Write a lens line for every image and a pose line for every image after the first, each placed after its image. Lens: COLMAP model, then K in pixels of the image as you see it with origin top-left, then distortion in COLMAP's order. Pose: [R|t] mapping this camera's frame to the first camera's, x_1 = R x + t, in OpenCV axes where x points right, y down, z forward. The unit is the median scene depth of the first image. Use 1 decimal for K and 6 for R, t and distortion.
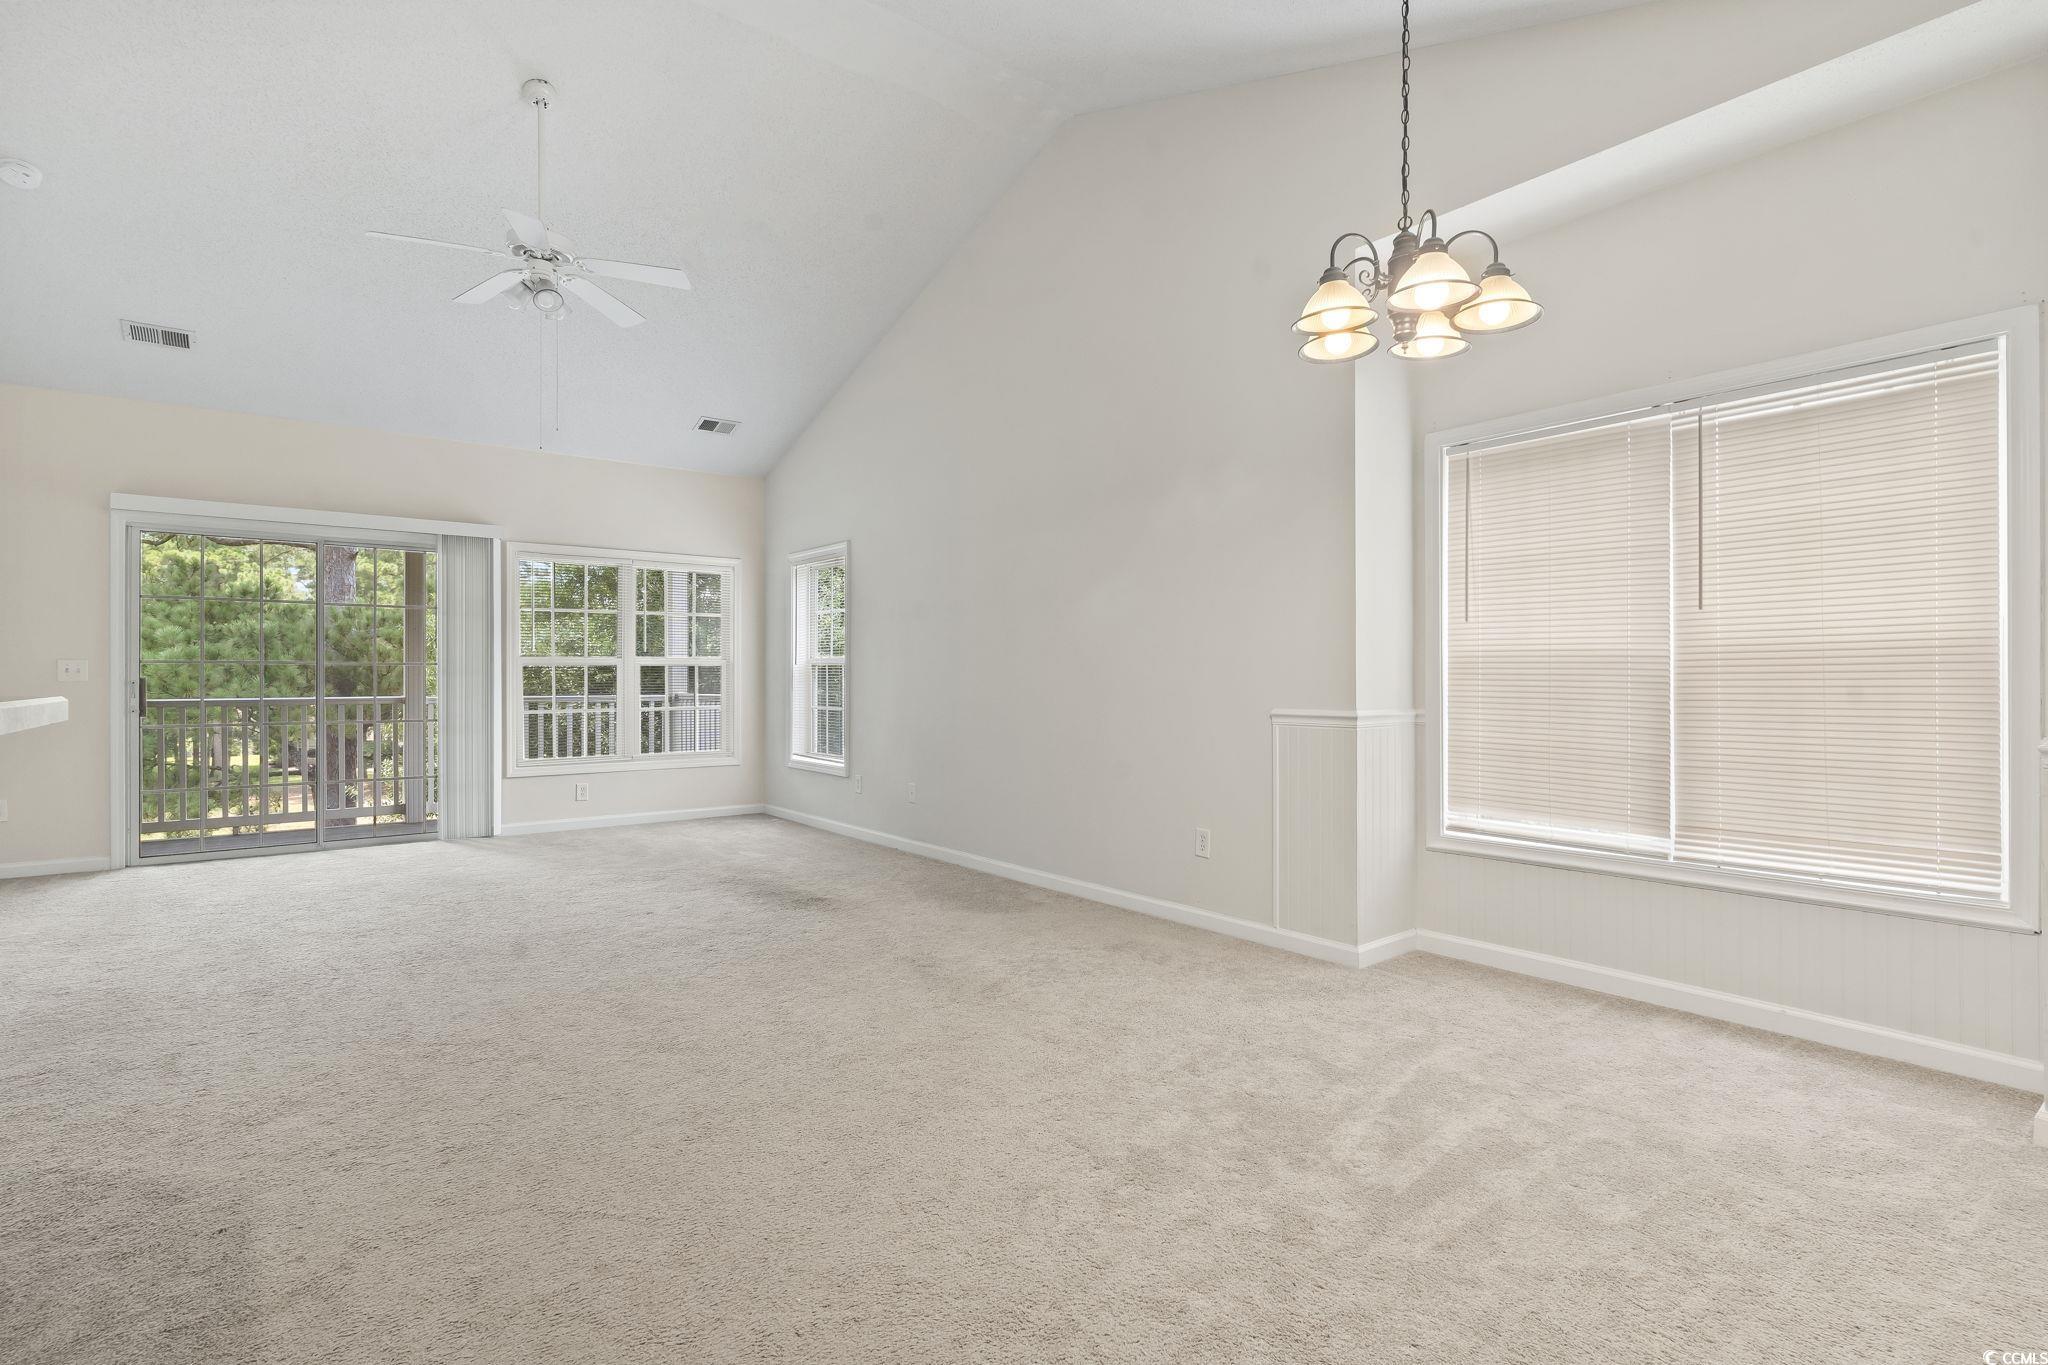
lens RADIAL K [[977.9, 0, 1018.0], [0, 977.9, 682.9], [0, 0, 1]] dist [0.001504, 0.000141]
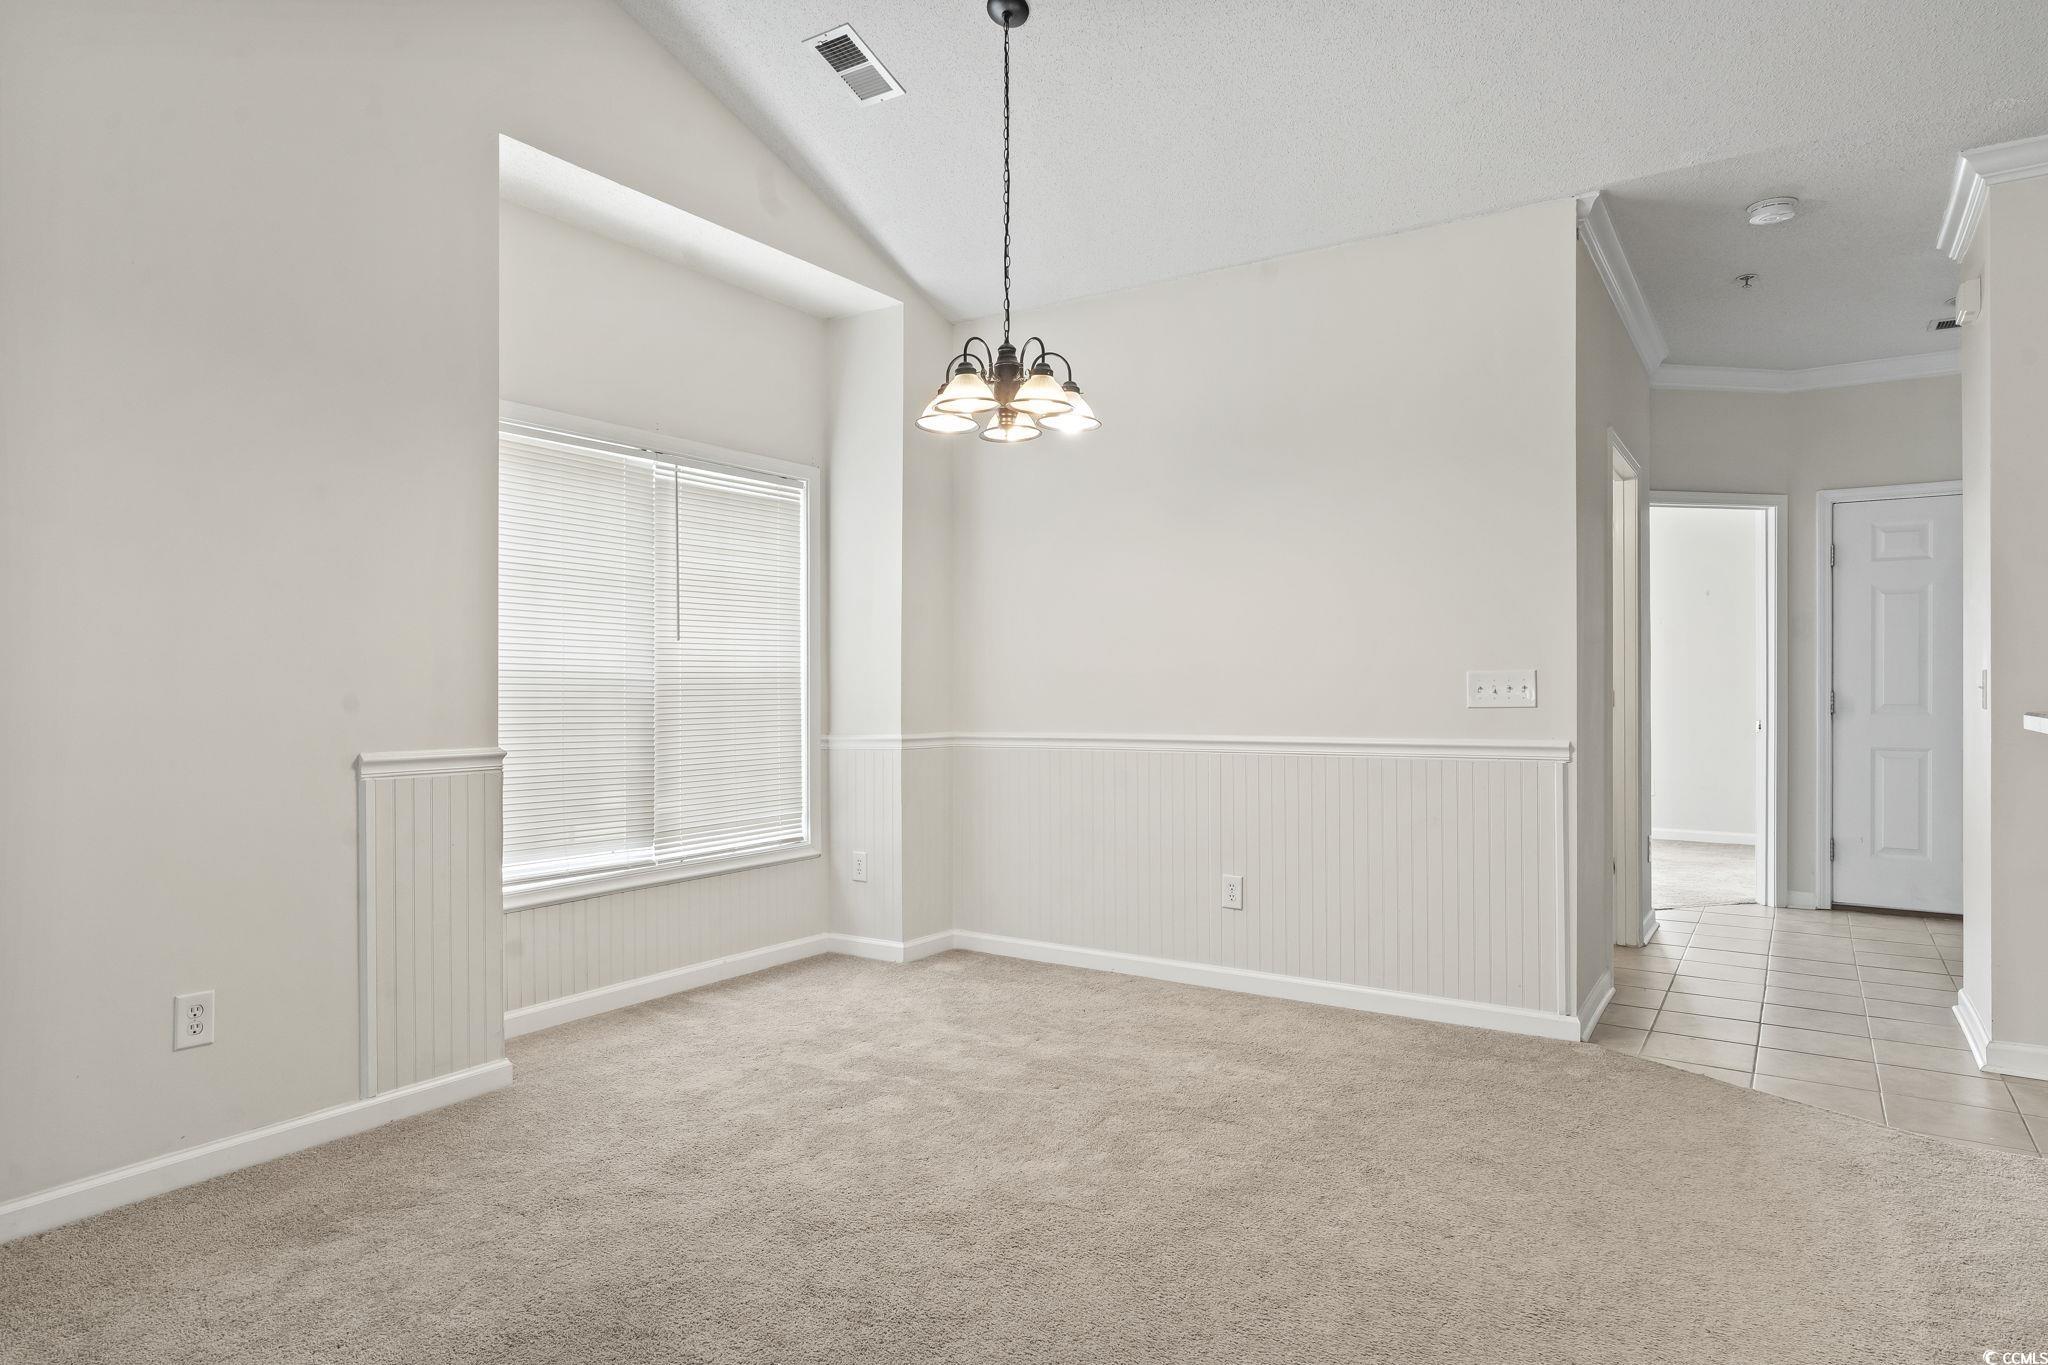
lens RADIAL K [[1189.5, 0, 1022.2], [0, 1189.5, 691.0], [0, 0, 1]] dist [-0.004754, -0.000017]
pose [[-0.319187, 0.002064, 0.947689, -0.433550], [0.008226, 0.999966, 0.000593, -0.007485], [-0.947656, 0.007985, -0.319193, 0.607644]]
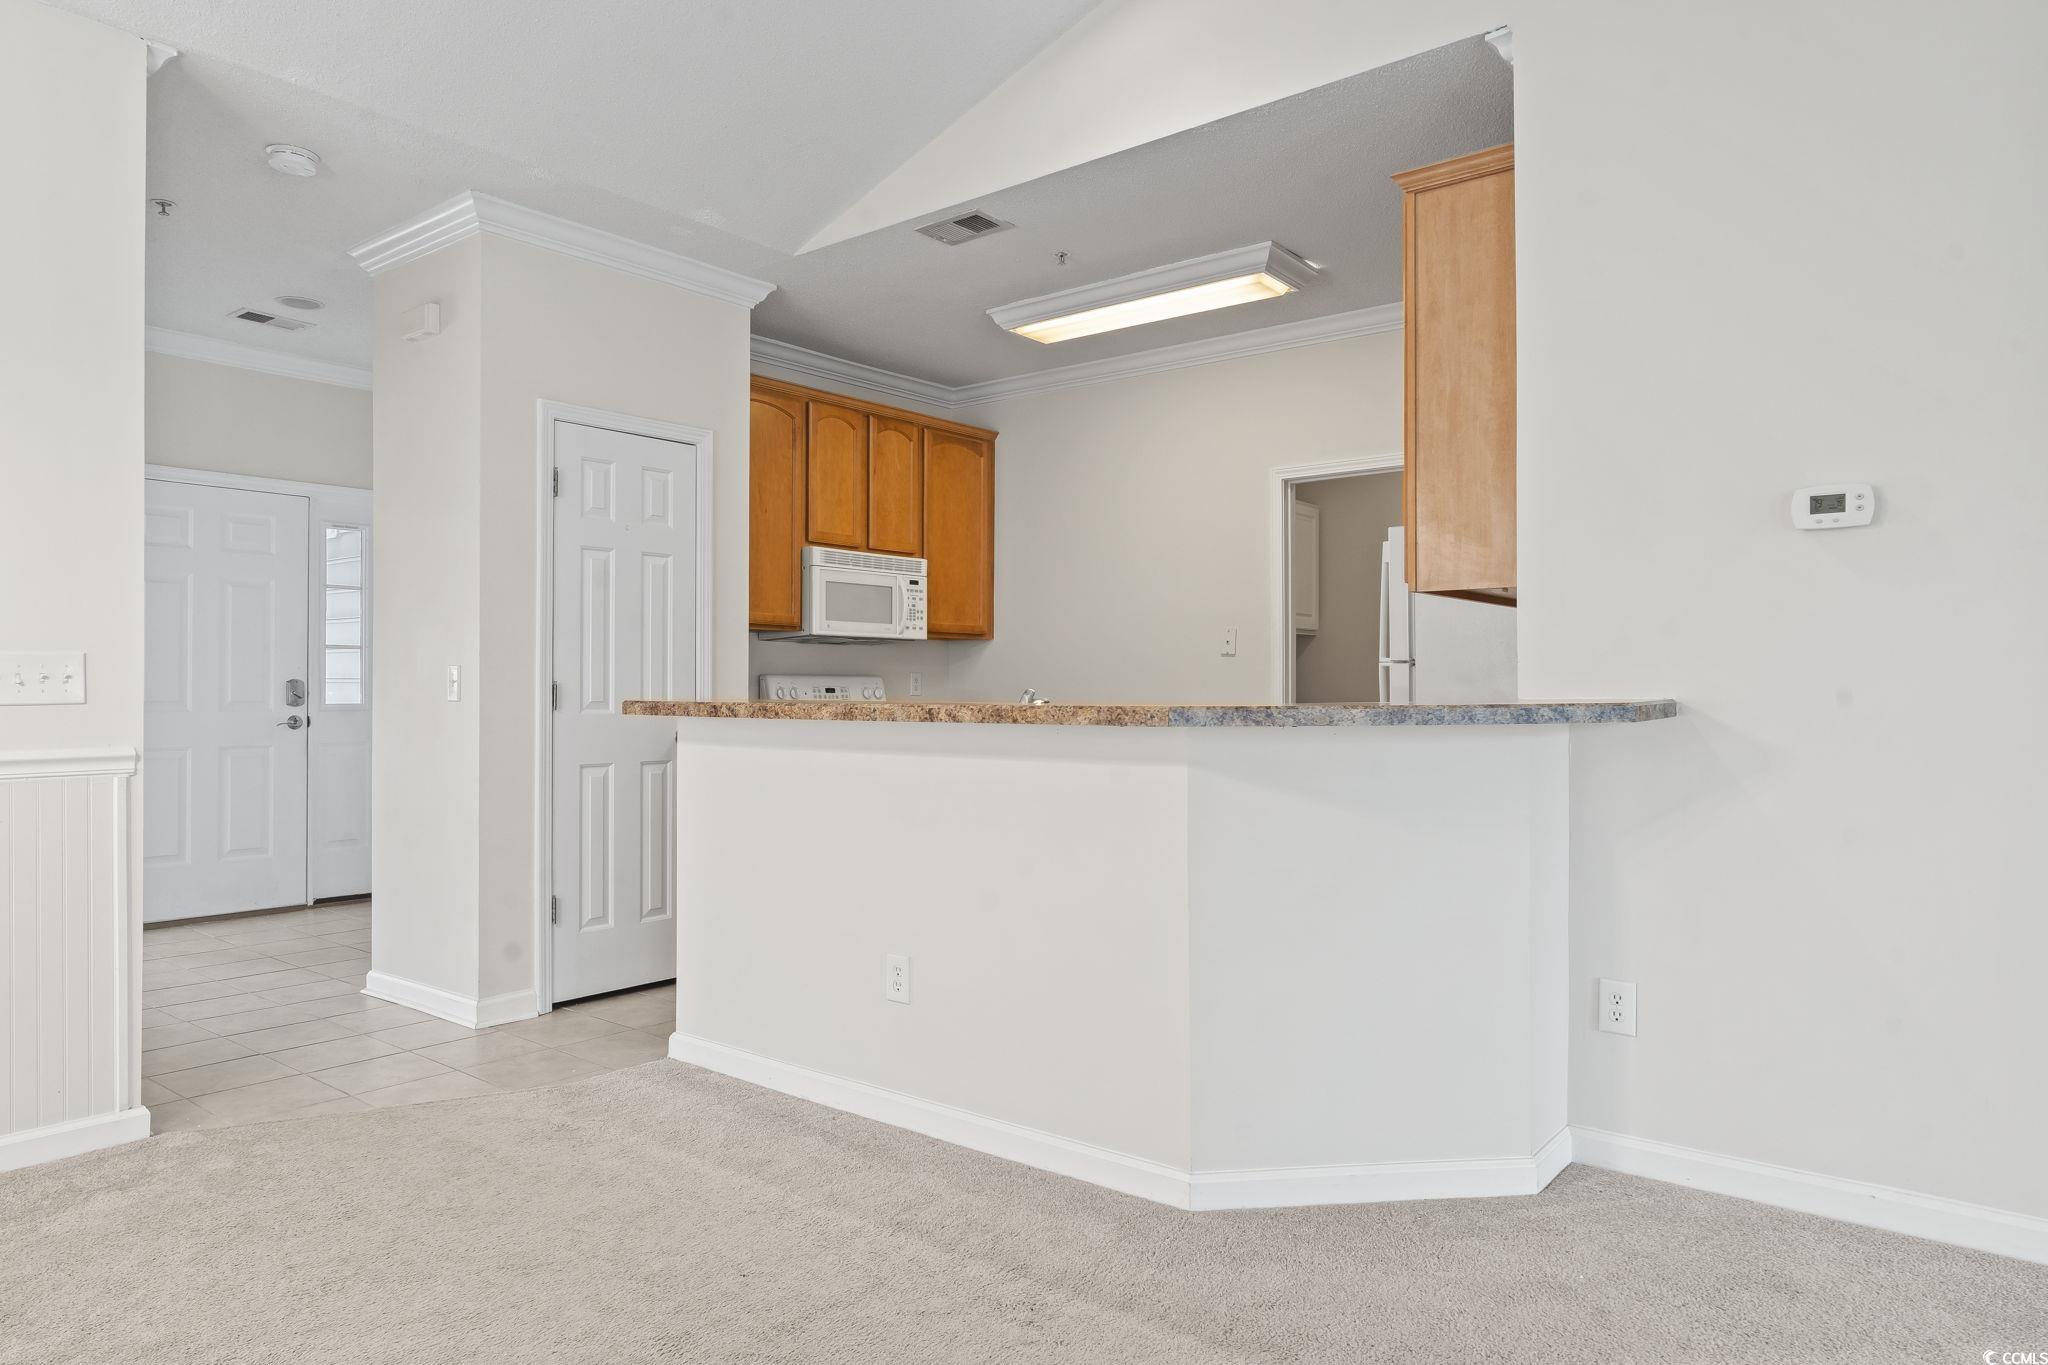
lens RADIAL K [[1292.6, 0, 1018.3], [0, 1292.6, 682.5], [0, 0, 1]] dist [-0.002943, 0.001568]
pose [[-0.972658, 0.000531, -0.232242, -0.131872], [0.000305, 0.999999, 0.001012, -0.004791], [0.232242, 0.000914, -0.972658, 0.733771]]
